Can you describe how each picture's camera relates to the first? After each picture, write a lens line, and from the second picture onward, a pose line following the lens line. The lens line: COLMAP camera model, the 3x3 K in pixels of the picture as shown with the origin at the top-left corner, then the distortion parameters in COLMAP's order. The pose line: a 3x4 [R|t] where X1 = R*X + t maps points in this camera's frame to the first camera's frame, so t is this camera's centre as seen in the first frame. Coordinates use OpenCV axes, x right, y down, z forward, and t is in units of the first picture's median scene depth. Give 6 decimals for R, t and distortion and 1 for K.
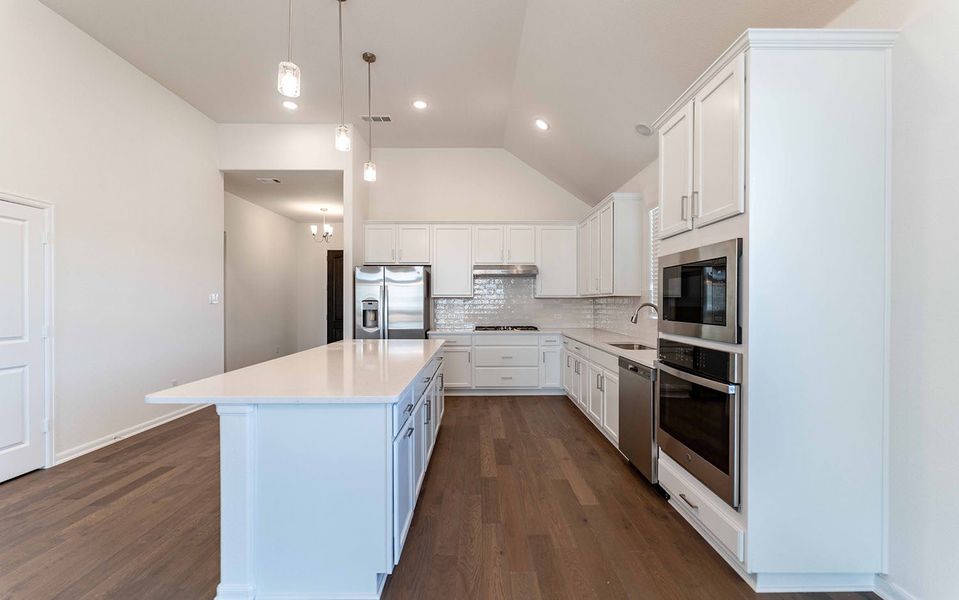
lens RADIAL K [[389.3, 0, 478.4], [0, 389.3, 303.4], [0, 0, 1]] dist [0.000192, -0.000717]
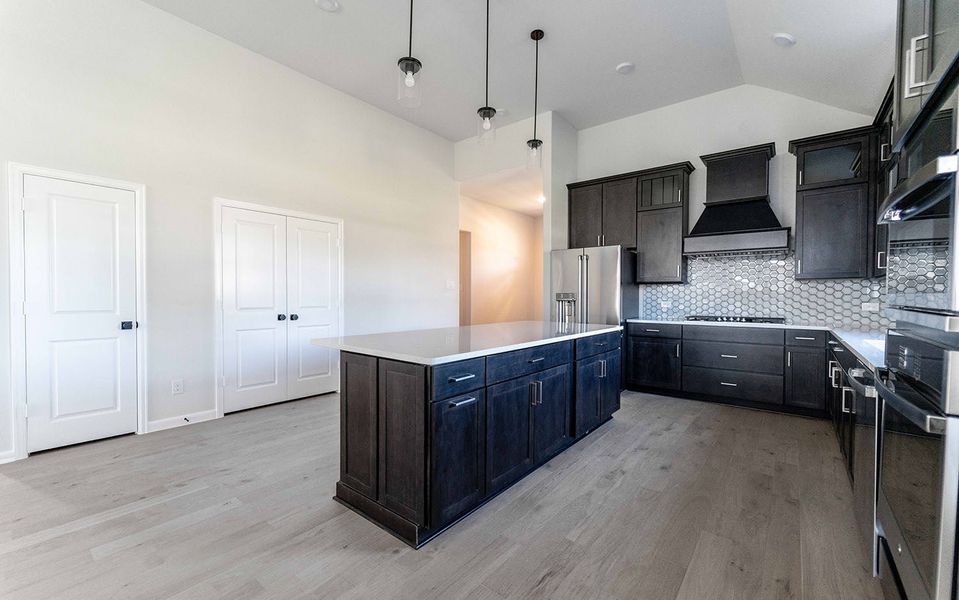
lens RADIAL K [[389.3, 0, 478.4], [0, 389.3, 303.4], [0, 0, 1]] dist [0.000192, -0.000717]
pose [[0.774259, 0.013776, -0.632719, 0.175085], [-0.004631, 0.999860, 0.016102, 0.025456], [0.632852, -0.009537, 0.774214, 0.095387]]
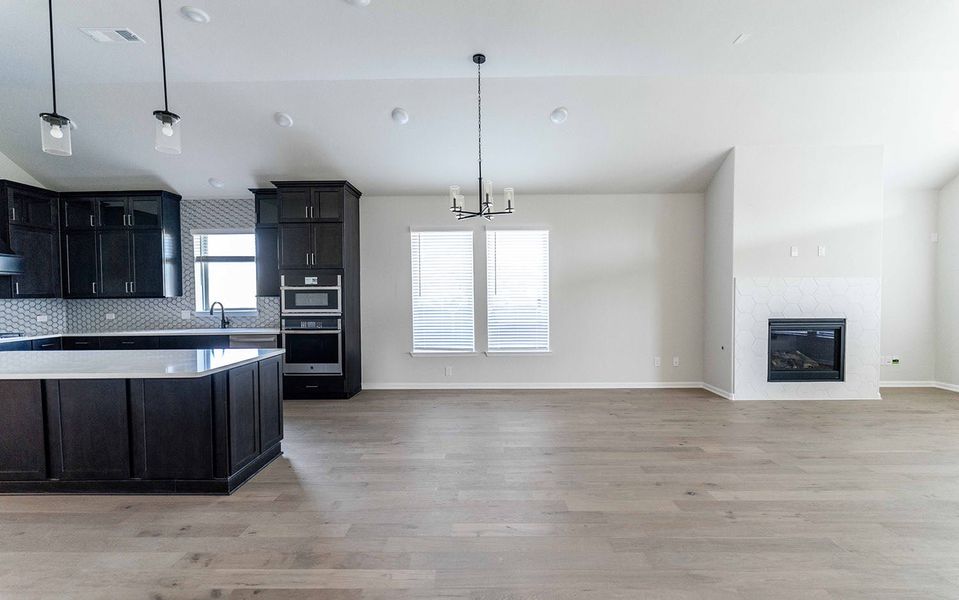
lens RADIAL K [[389.3, 0, 478.4], [0, 389.3, 303.4], [0, 0, 1]] dist [0.000192, -0.000717]
pose [[0.014996, -0.029592, 0.999450, -0.738555], [0.011520, 0.999501, 0.029420, -0.017050], [-0.999821, 0.011073, 0.015329, -0.017356]]
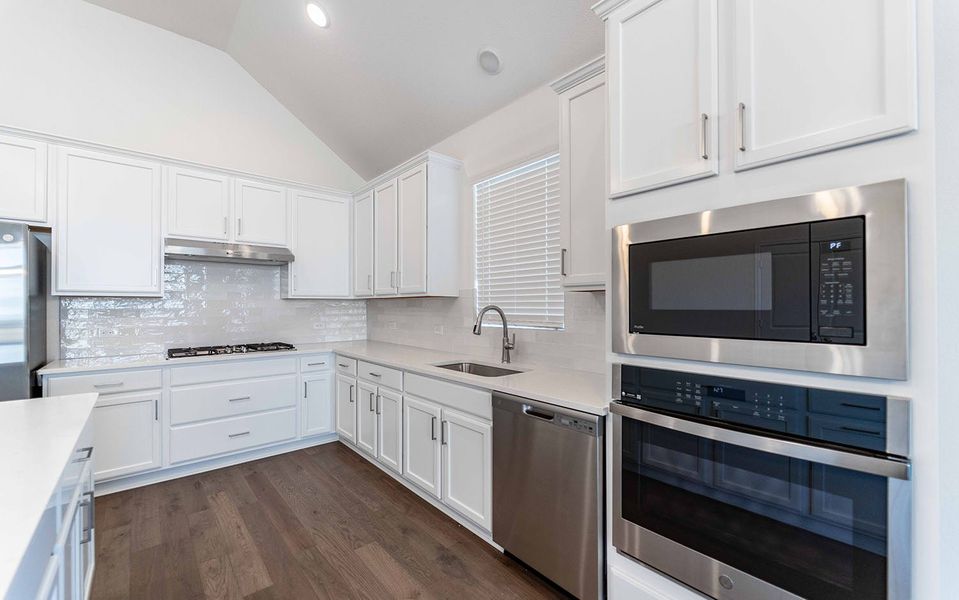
lens RADIAL K [[388.0, 0, 476.9], [0, 388.0, 304.3], [0, 0, 1]] dist [0.000005, -0.000476]
pose [[0.759600, 0.001457, 0.650389, -0.037722], [0.004659, 0.999960, -0.007682, 0.001279], [-0.650374, 0.008866, 0.759562, 0.340067]]
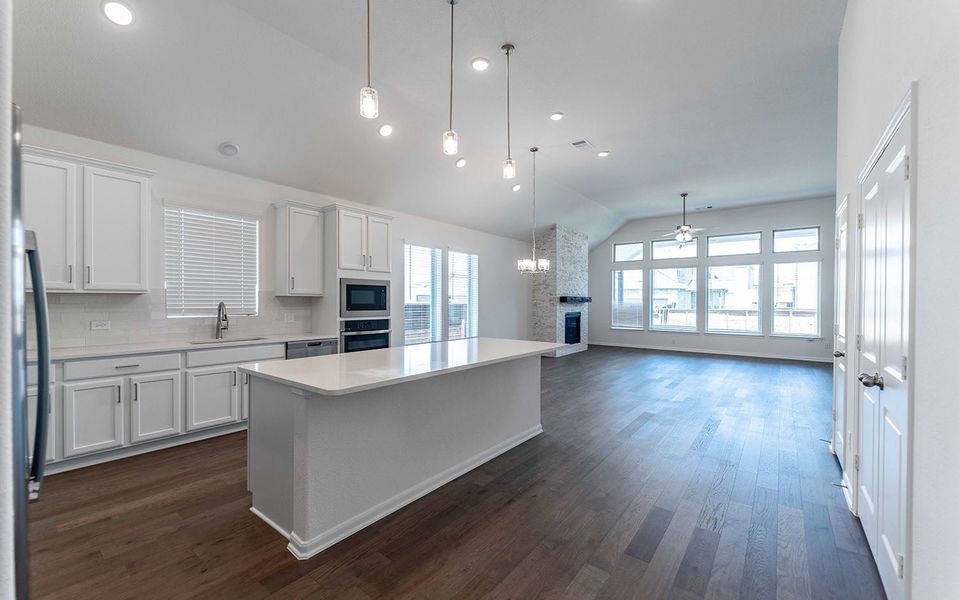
lens RADIAL K [[389.3, 0, 478.4], [0, 389.3, 303.4], [0, 0, 1]] dist [0.000192, -0.000717]
pose [[-0.786441, -0.006235, 0.617634, -0.603655], [-0.001506, 0.999965, 0.008177, -0.005469], [-0.617664, 0.005500, -0.786423, 1.023097]]
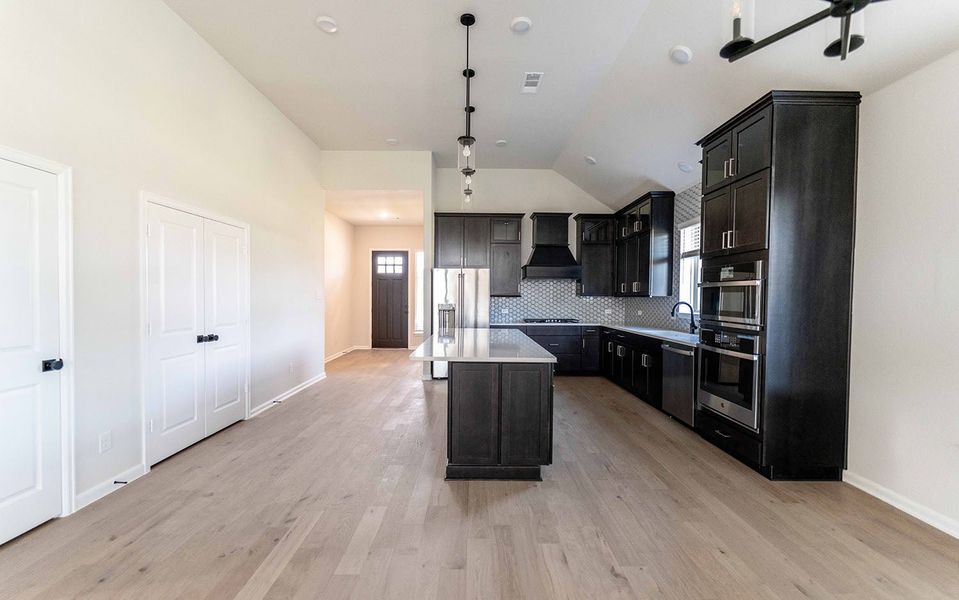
lens RADIAL K [[389.3, 0, 478.4], [0, 389.3, 303.4], [0, 0, 1]] dist [0.000192, -0.000717]
pose [[0.999972, 0.007040, 0.002576, -0.181002], [-0.007080, 0.999848, 0.015940, -0.007153], [-0.002463, -0.015958, 0.999870, -0.219659]]
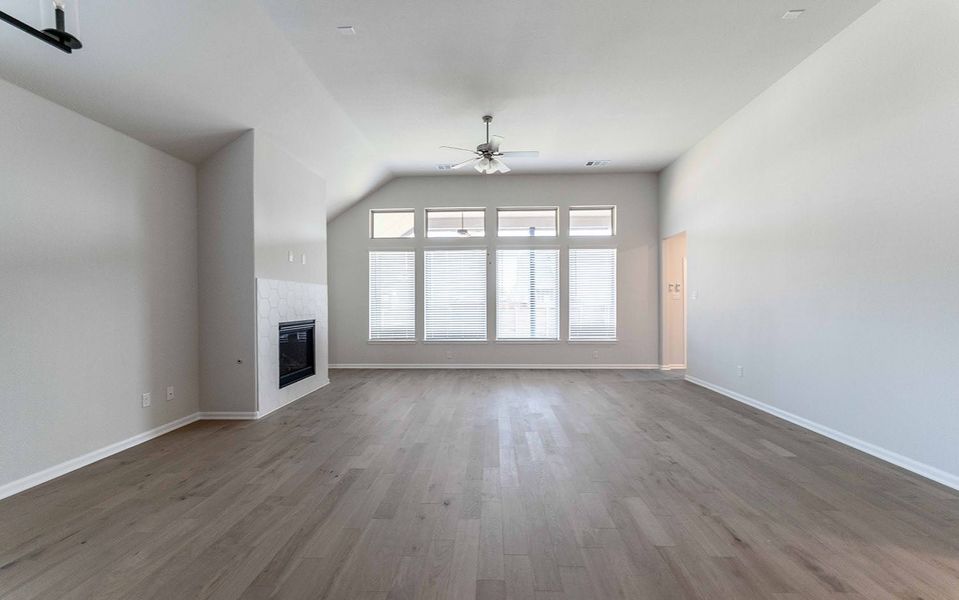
lens RADIAL K [[389.3, 0, 478.4], [0, 389.3, 303.4], [0, 0, 1]] dist [0.000192, -0.000717]
pose [[-0.999100, 0.005048, 0.042115, -0.281393], [0.005429, 0.999945, 0.008932, 0.004975], [-0.042068, 0.009153, -0.999073, 0.183974]]
